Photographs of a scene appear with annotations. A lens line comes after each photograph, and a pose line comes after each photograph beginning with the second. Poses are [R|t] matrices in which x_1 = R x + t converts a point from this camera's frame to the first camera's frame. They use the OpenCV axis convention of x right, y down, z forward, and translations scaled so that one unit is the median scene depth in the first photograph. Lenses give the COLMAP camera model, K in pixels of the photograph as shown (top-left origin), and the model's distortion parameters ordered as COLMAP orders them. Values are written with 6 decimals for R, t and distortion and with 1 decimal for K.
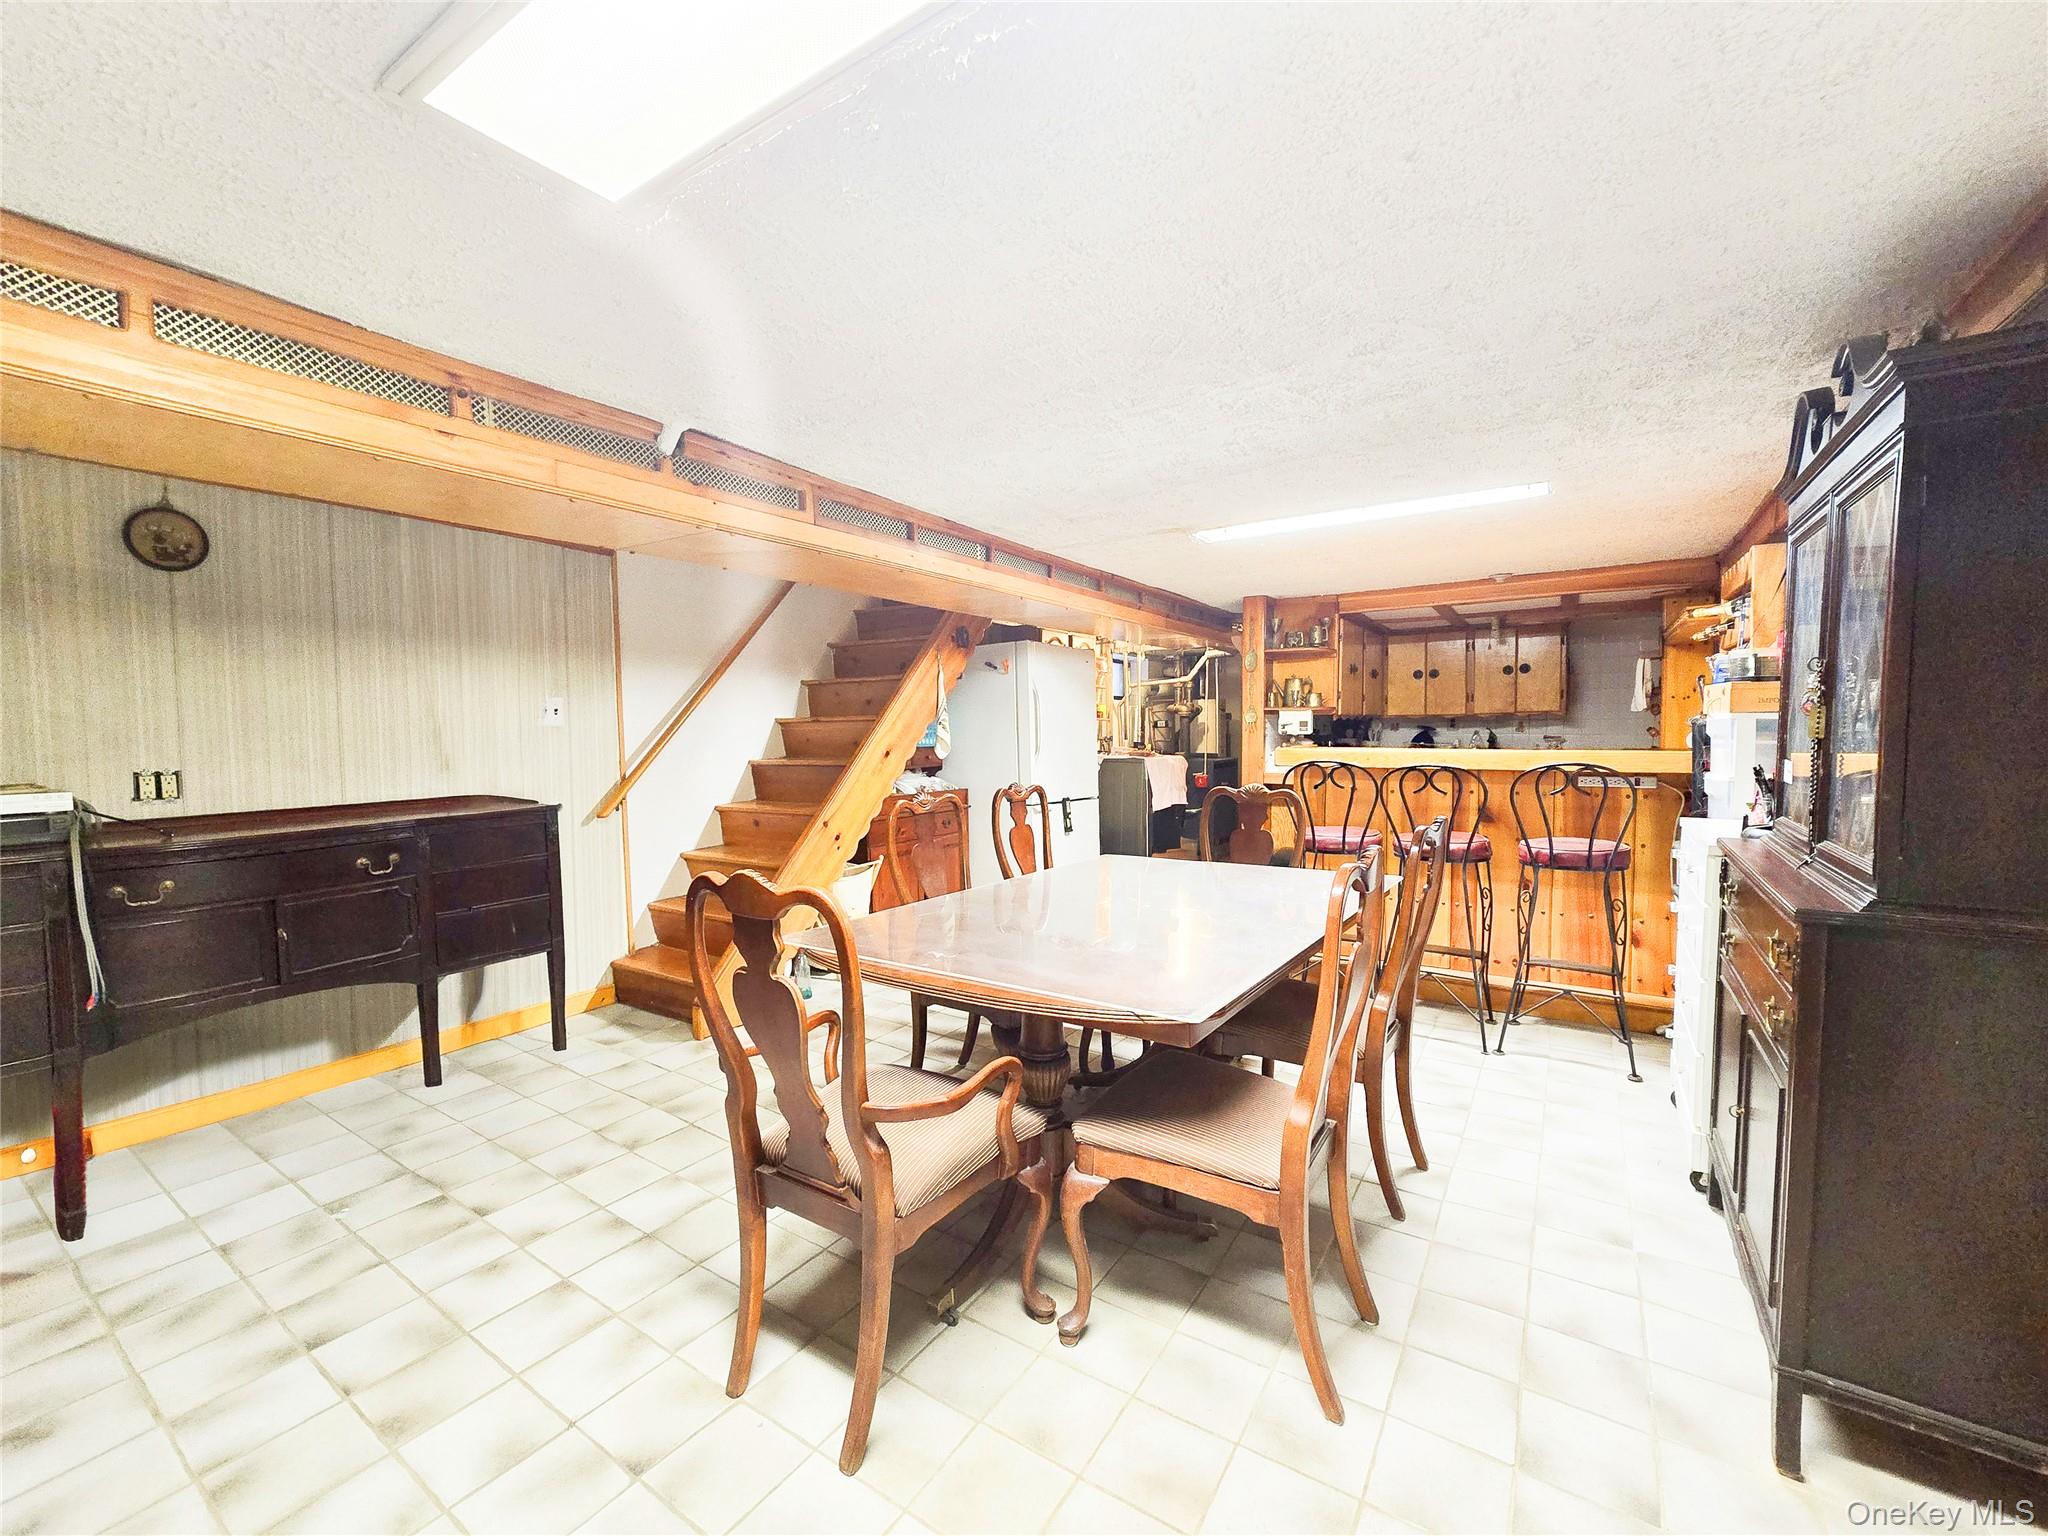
lens RADIAL K [[826.5, 0, 1032.4], [0, 826.5, 773.9], [0, 0, 1]] dist [-0.001769, -0.000040]
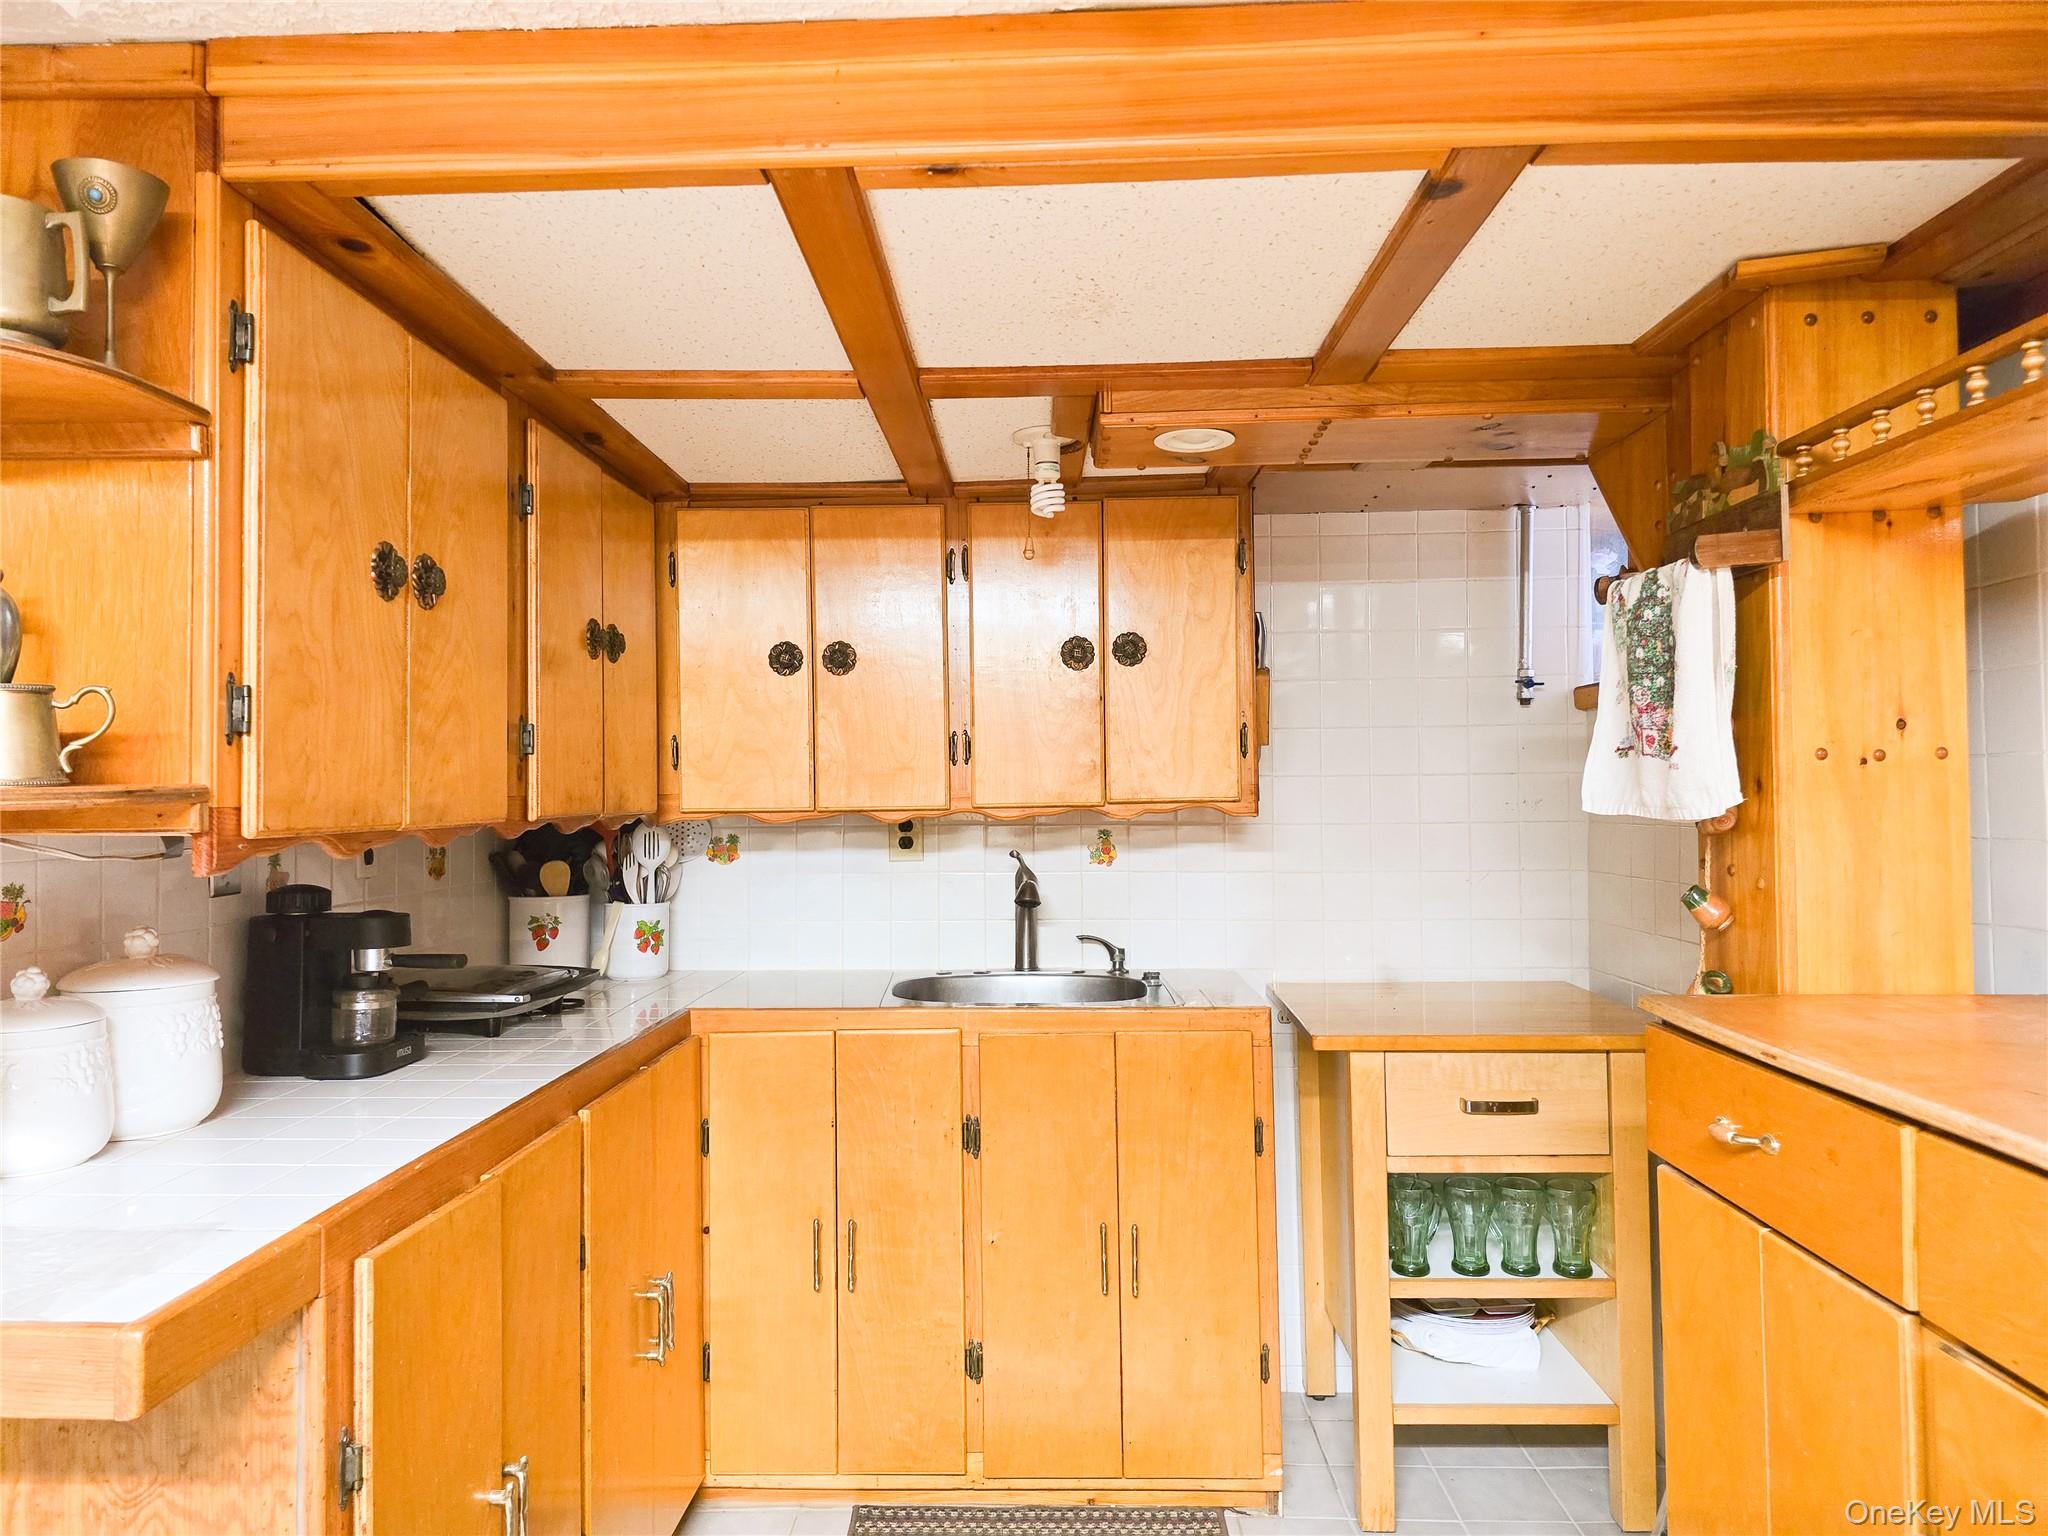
lens RADIAL K [[1365.7, 0, 1024.2], [0, 1365.7, 766.5], [0, 0, 1]] dist [-0.000107, -0.000157]
pose [[0.852058, 0.014349, 0.523251, 0.304823], [0.030446, 0.996573, -0.076908, -0.049825], [-0.522562, 0.081461, 0.848701, 0.593523]]
